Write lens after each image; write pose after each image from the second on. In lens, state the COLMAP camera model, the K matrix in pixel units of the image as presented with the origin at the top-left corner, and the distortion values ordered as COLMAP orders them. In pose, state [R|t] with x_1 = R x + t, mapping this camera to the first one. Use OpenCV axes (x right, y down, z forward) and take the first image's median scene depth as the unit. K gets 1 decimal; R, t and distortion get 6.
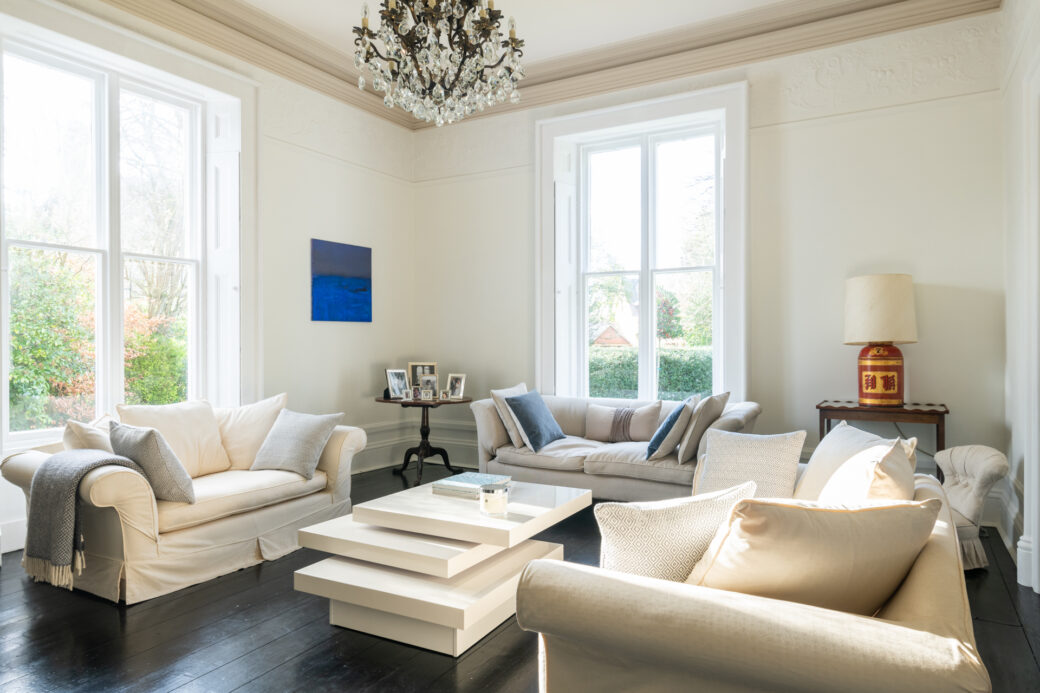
lens RADIAL K [[671.0, 0, 521.2], [0, 671.0, 344.1], [0, 0, 1]] dist [-0.003894, 0.001896]
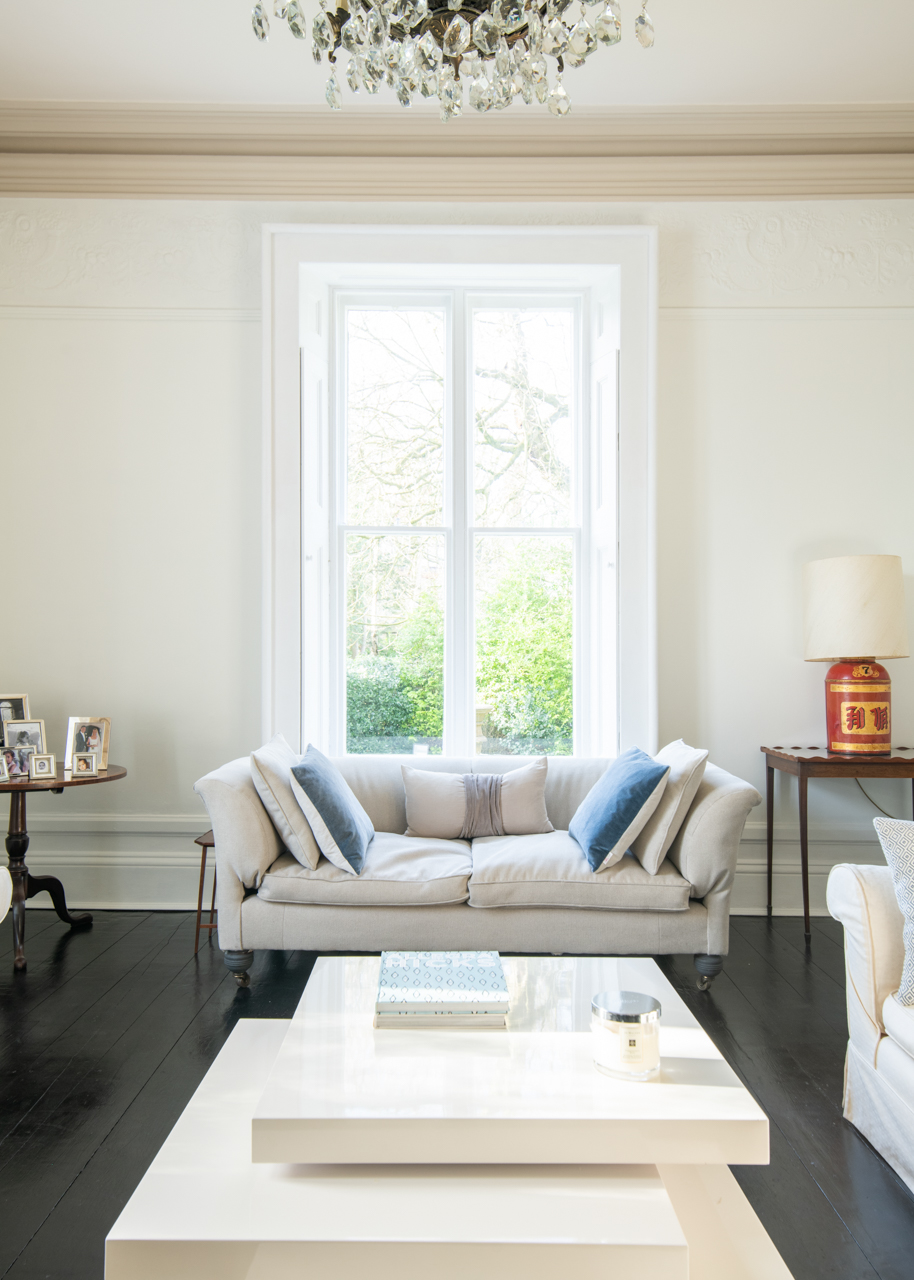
lens RADIAL K [[963.1, 0, 451.7], [0, 963.1, 665.7], [0, 0, 1]] dist [0.016416, -0.002658]
pose [[0.866383, 0.001991, 0.499376, -0.267870], [-0.006461, 0.999953, 0.007222, 0.000806], [-0.499339, -0.009484, 0.866355, 0.338200]]
